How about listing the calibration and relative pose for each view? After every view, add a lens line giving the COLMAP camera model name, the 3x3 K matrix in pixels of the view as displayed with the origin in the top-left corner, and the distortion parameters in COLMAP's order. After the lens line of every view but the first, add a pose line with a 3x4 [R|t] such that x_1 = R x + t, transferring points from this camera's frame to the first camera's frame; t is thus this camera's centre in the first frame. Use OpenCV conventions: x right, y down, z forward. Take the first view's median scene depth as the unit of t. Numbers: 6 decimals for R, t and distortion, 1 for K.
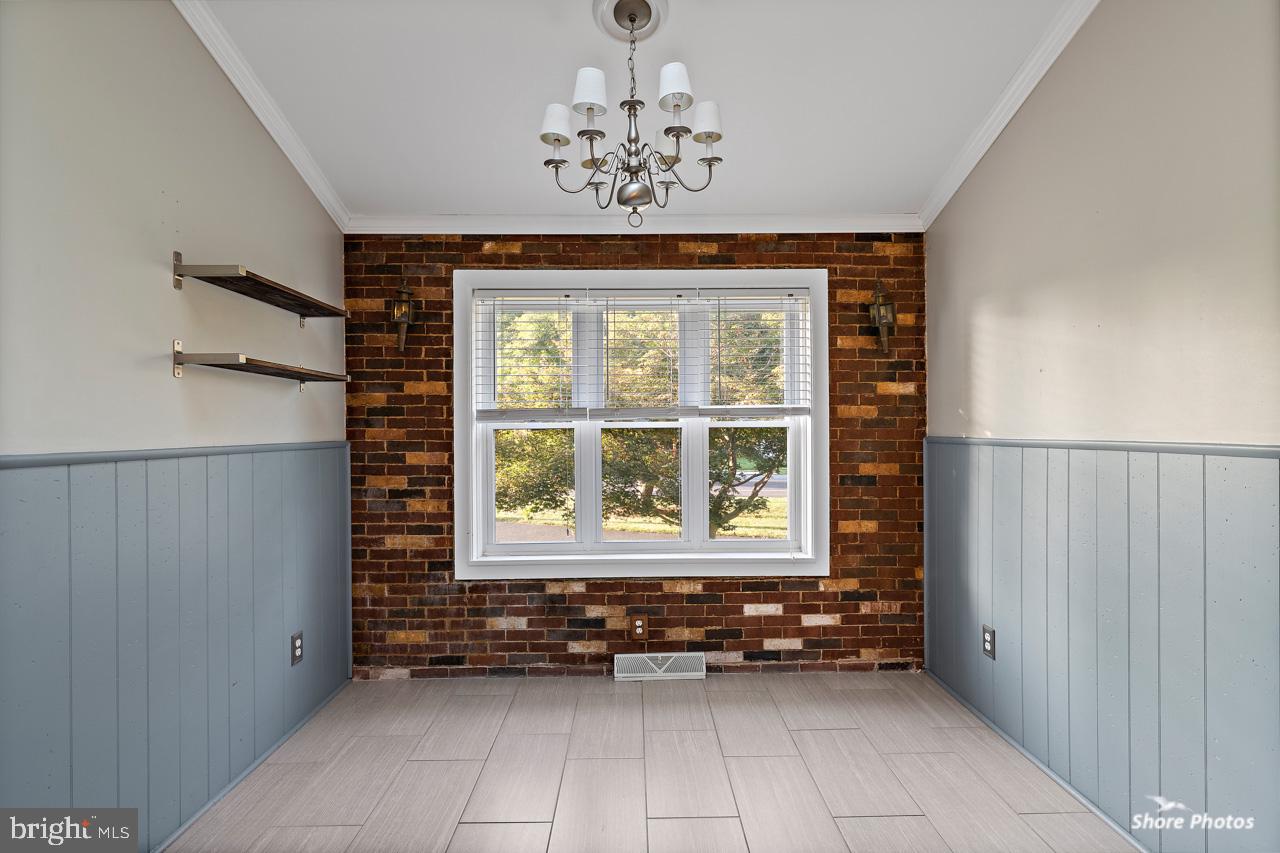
lens RADIAL K [[650.8, 0, 644.2], [0, 650.8, 431.6], [0, 0, 1]] dist [-0.001617, -0.005277]
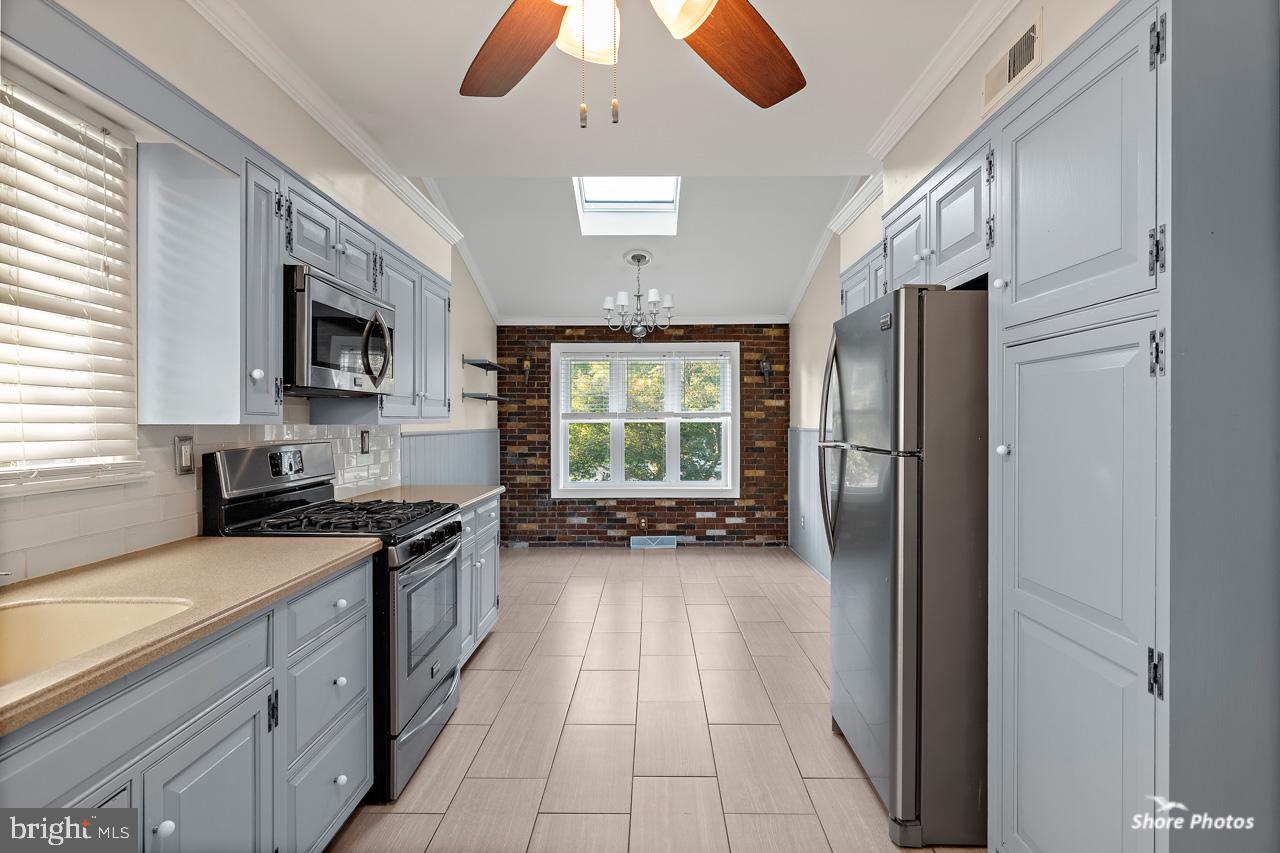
lens RADIAL K [[650.8, 0, 644.2], [0, 650.8, 431.6], [0, 0, 1]] dist [-0.001617, -0.005277]
pose [[0.999666, 0.003924, -0.025536, 0.045045], [-0.003698, 0.999954, 0.008896, 0.004053], [0.025570, -0.008798, 0.999634, -0.984488]]
